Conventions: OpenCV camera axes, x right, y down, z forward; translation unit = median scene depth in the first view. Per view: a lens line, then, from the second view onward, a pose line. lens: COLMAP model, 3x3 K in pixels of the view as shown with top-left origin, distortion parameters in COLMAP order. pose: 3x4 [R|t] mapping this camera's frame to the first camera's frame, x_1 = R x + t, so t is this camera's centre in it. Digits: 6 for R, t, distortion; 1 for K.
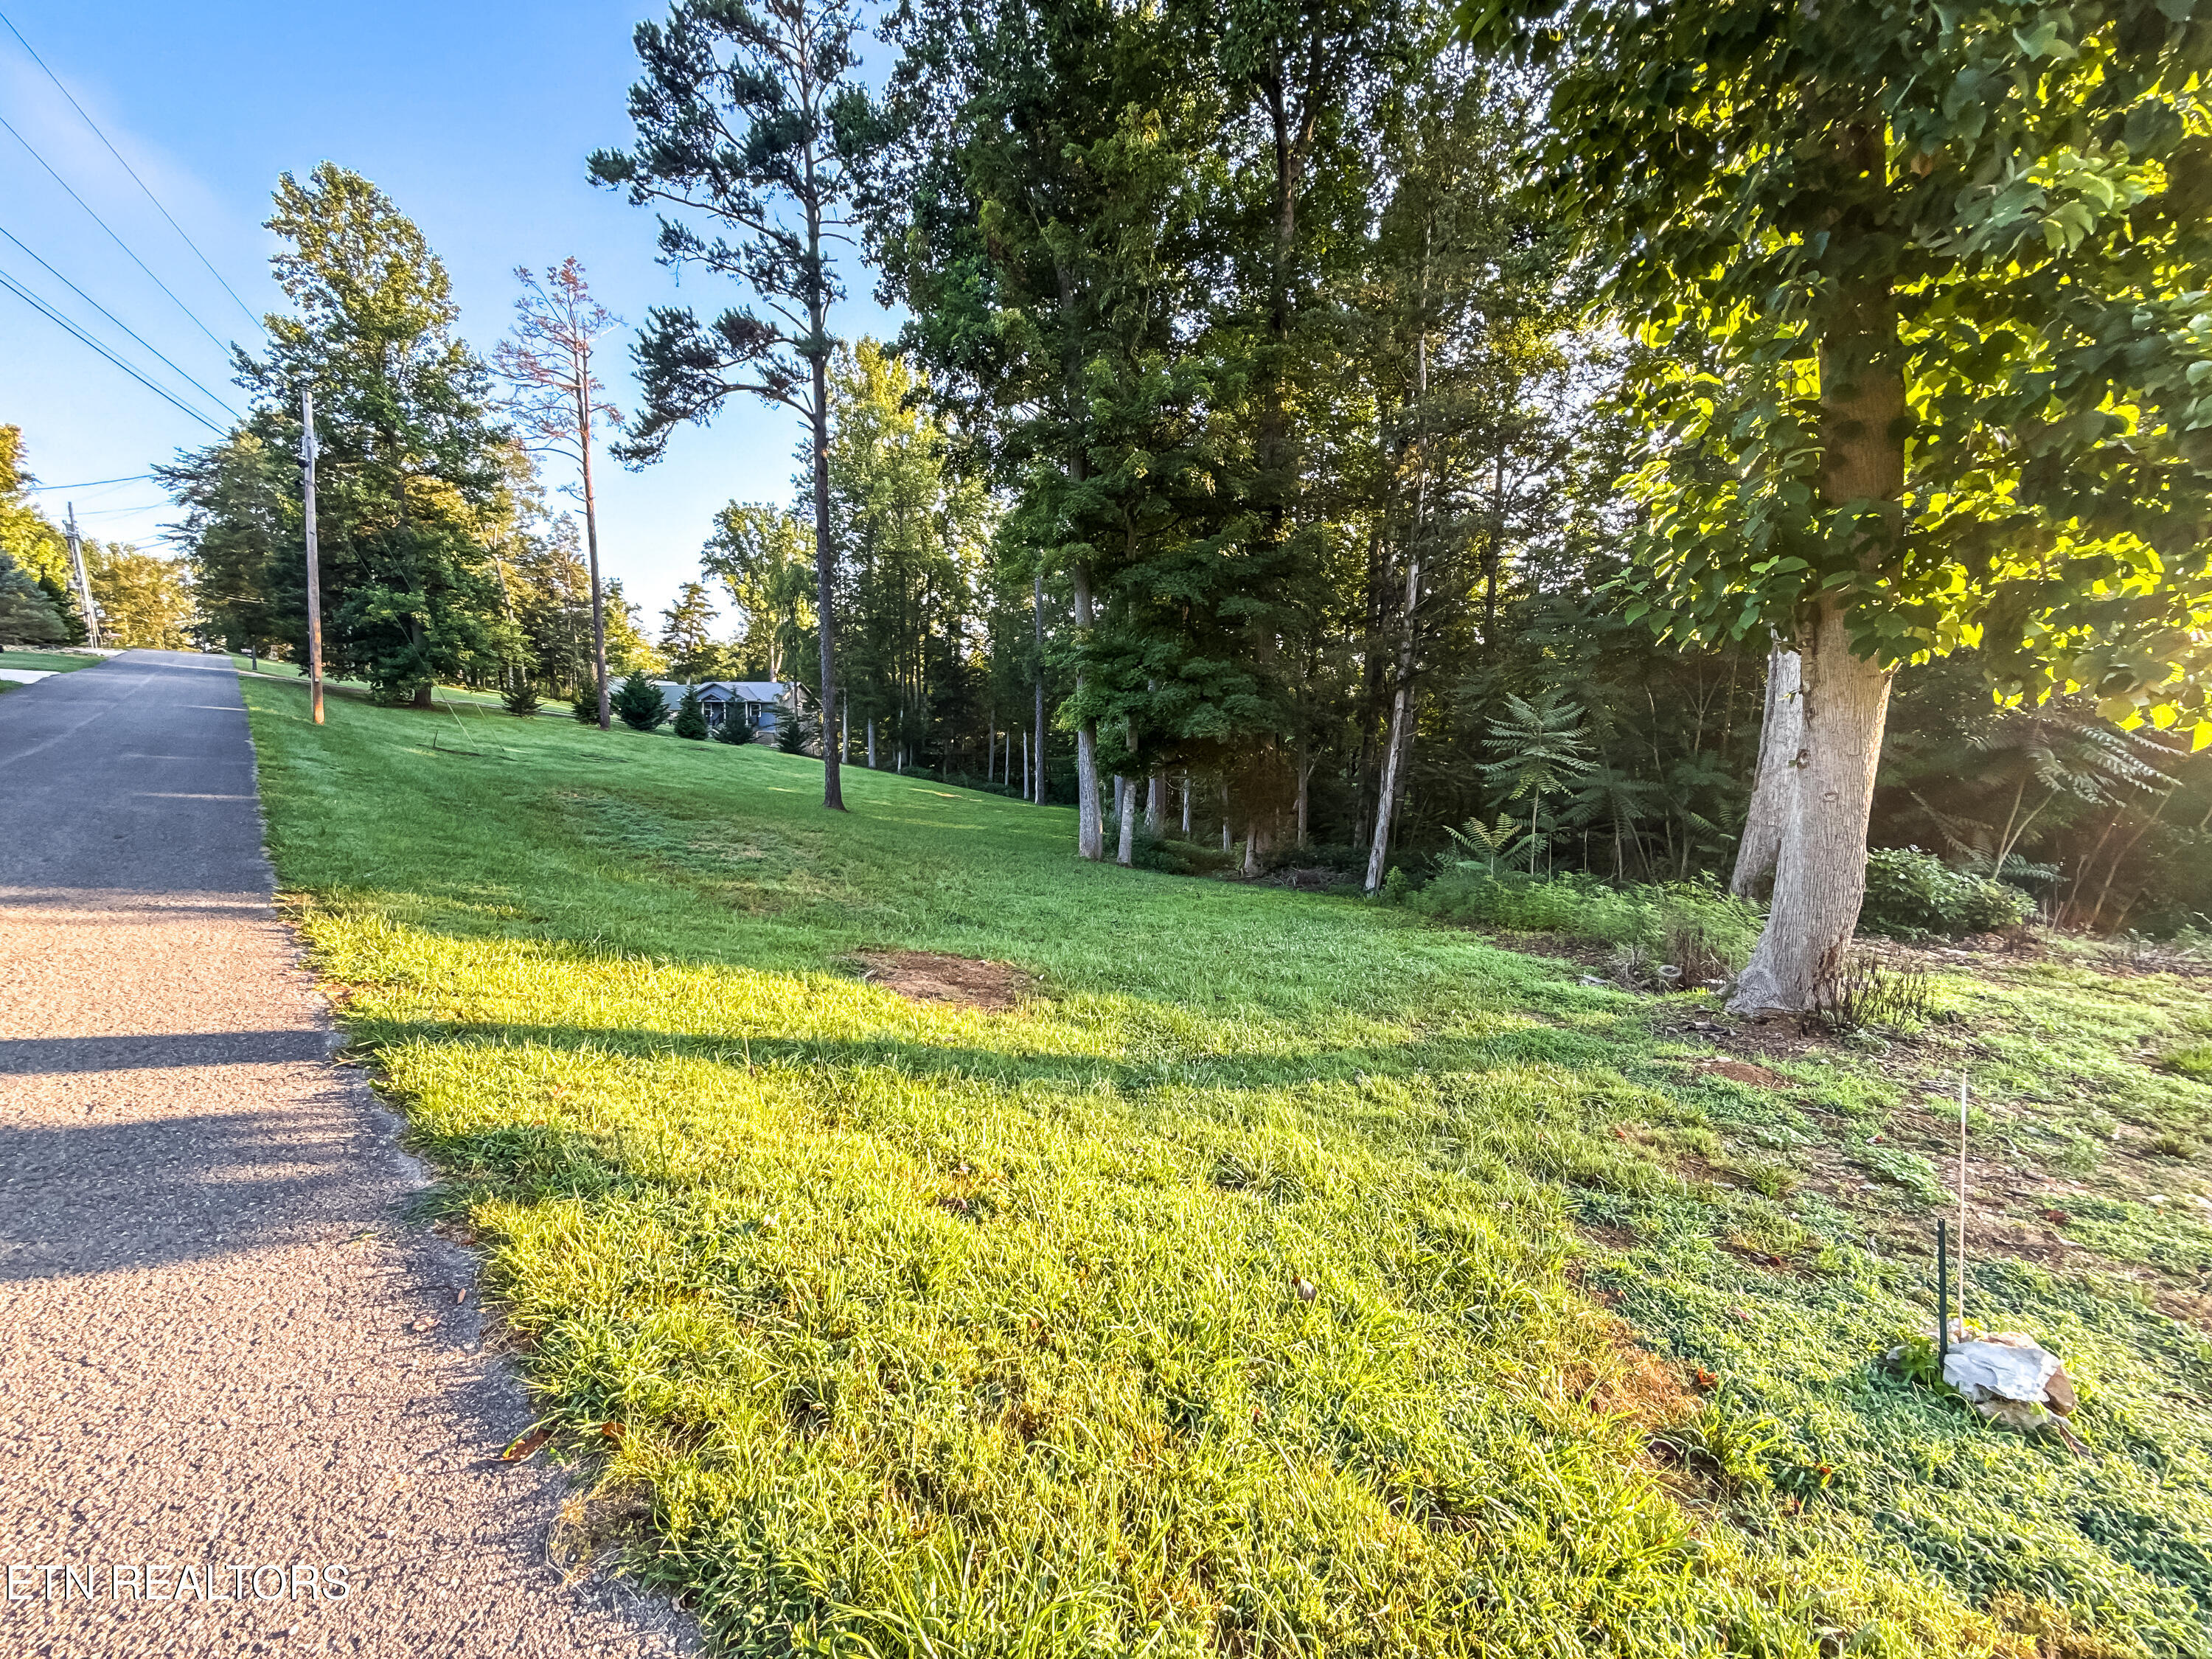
lens RADIAL K [[880.1, 0, 1105.3], [0, 880.1, 827.2], [0, 0, 1]] dist [0.001754, 0.000177]
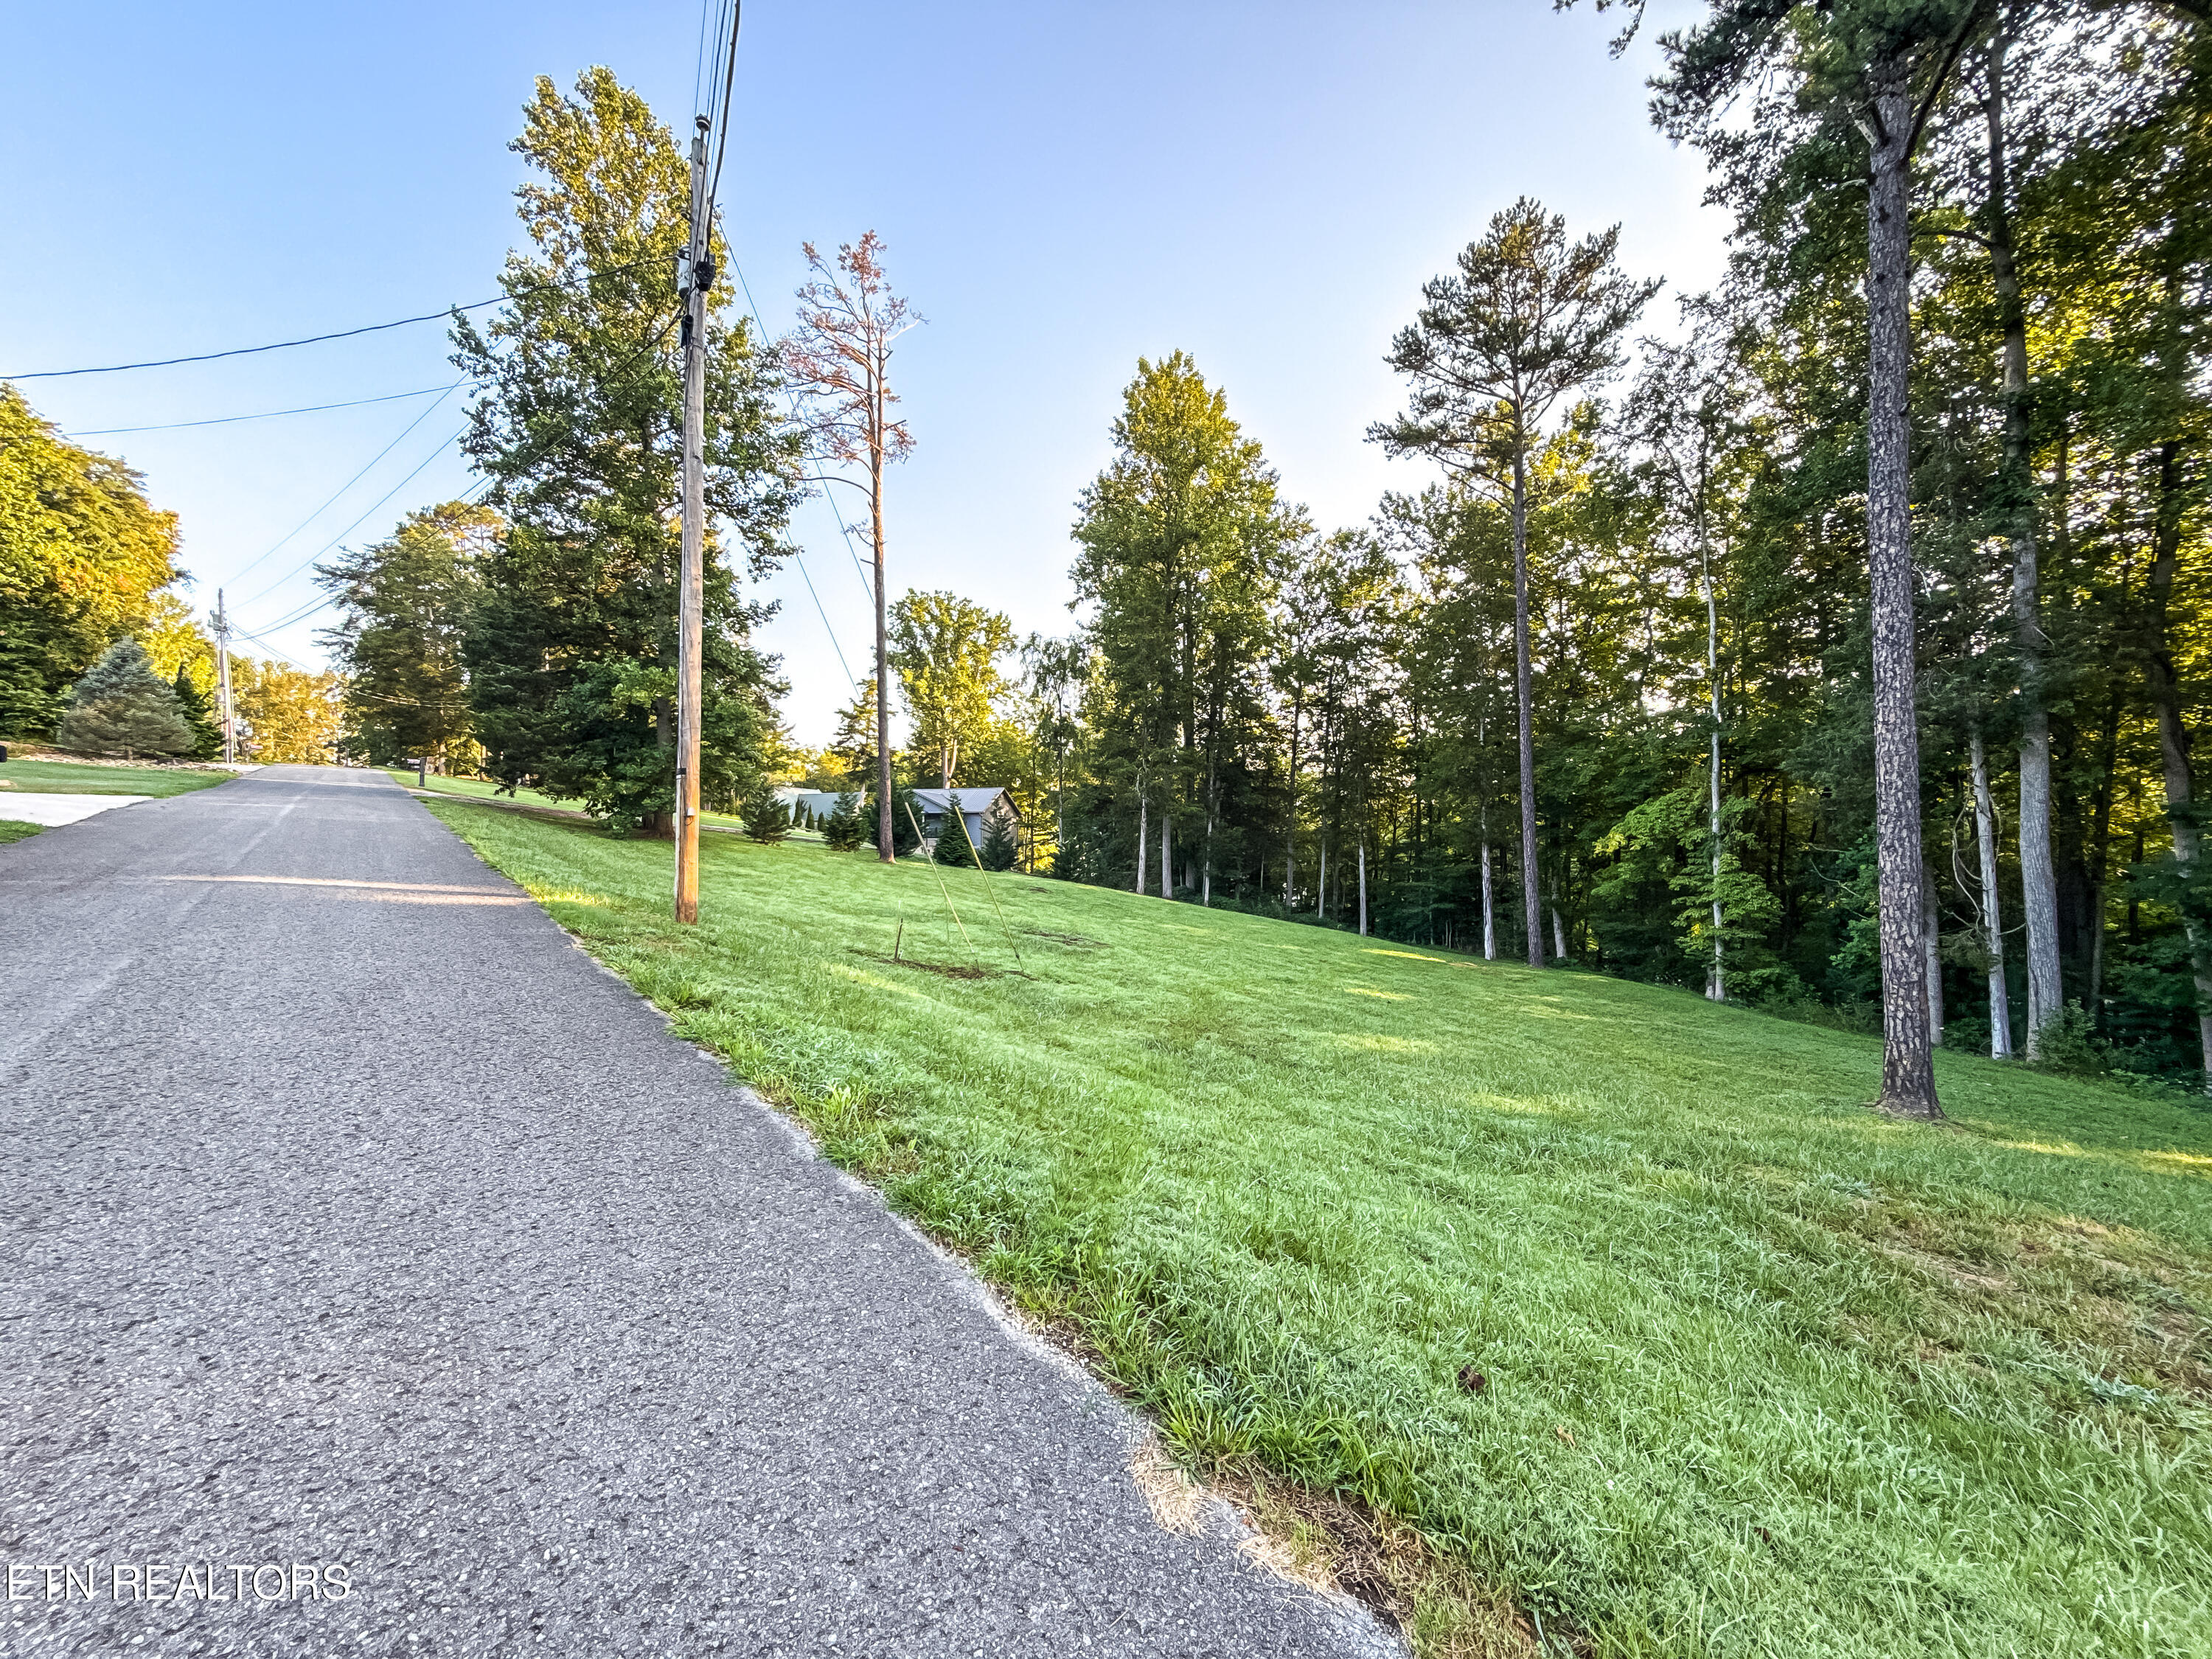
lens RADIAL K [[880.7, 0, 1106.0], [0, 880.7, 829.5], [0, 0, 1]] dist [-0.000338, -0.000059]
pose [[0.997379, -0.014538, -0.070876, -0.206053], [0.006708, 0.993966, -0.109486, -0.035026], [0.072040, 0.108724, 0.991458, 0.188870]]
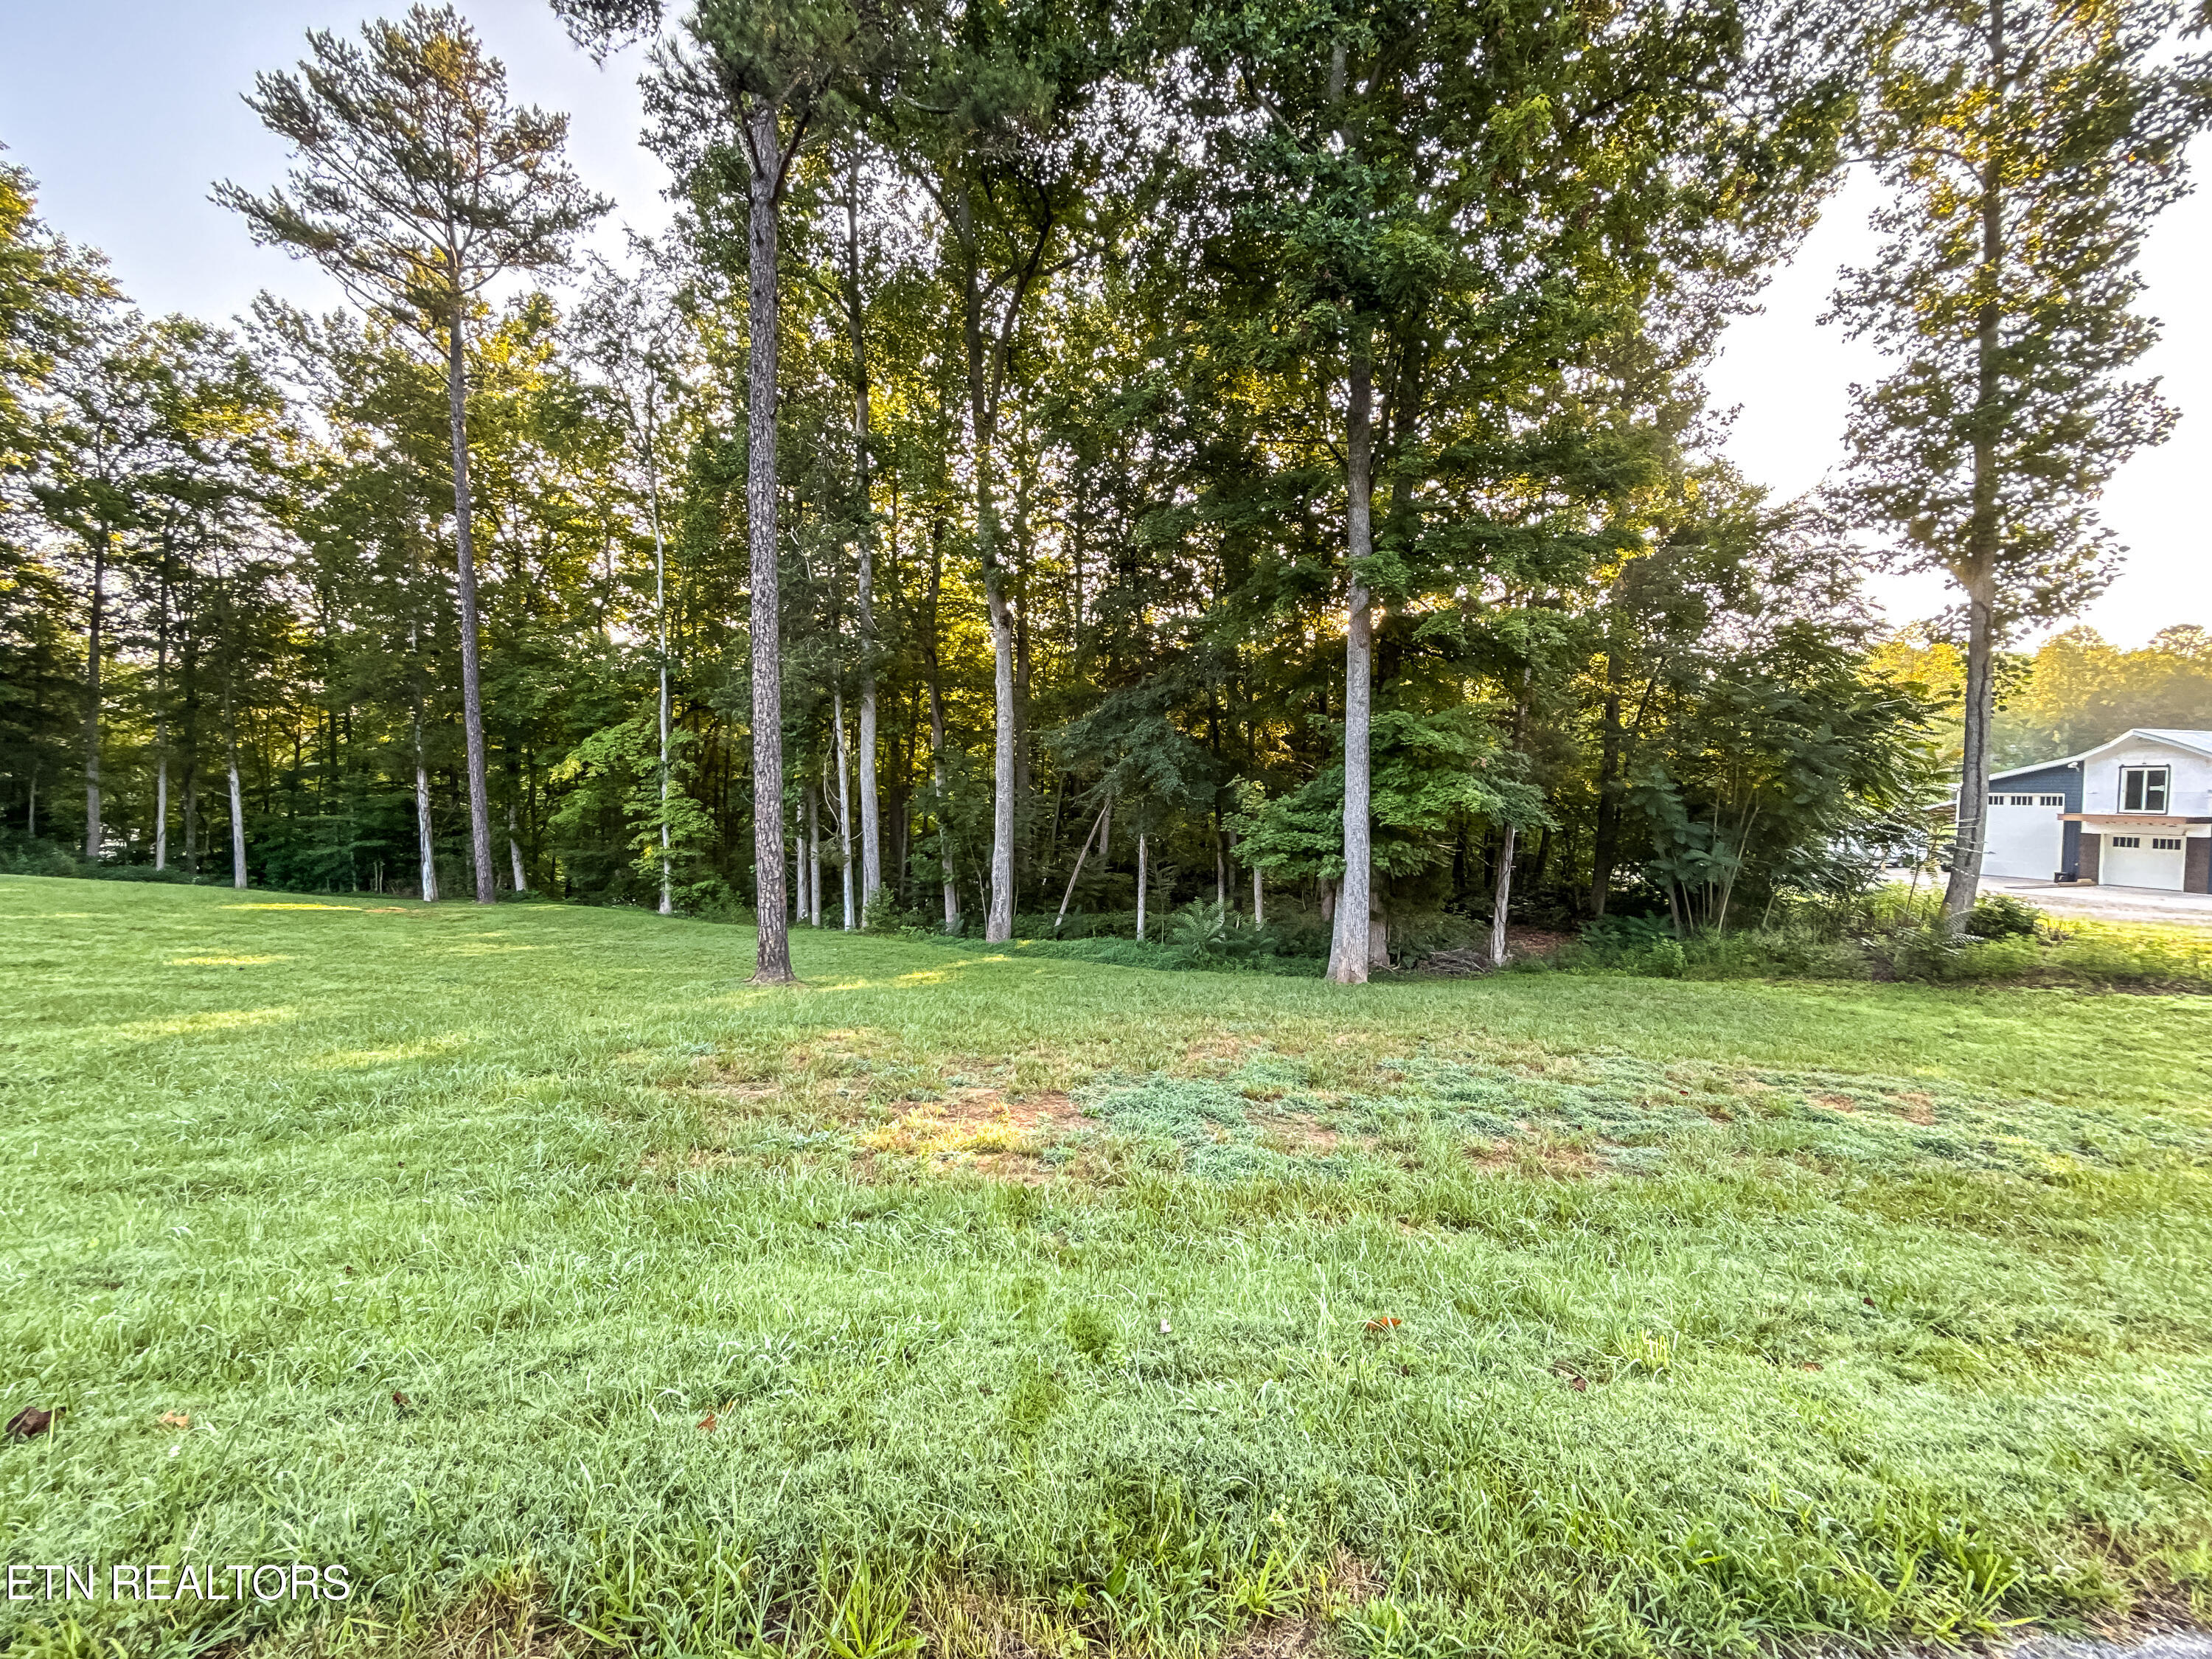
lens RADIAL K [[880.1, 0, 1105.3], [0, 880.1, 827.2], [0, 0, 1]] dist [0.001754, 0.000177]
pose [[0.560215, -0.049680, 0.826856, -0.197433], [0.070574, 0.997433, 0.012114, -0.033136], [-0.825335, 0.051568, 0.562283, 0.183971]]
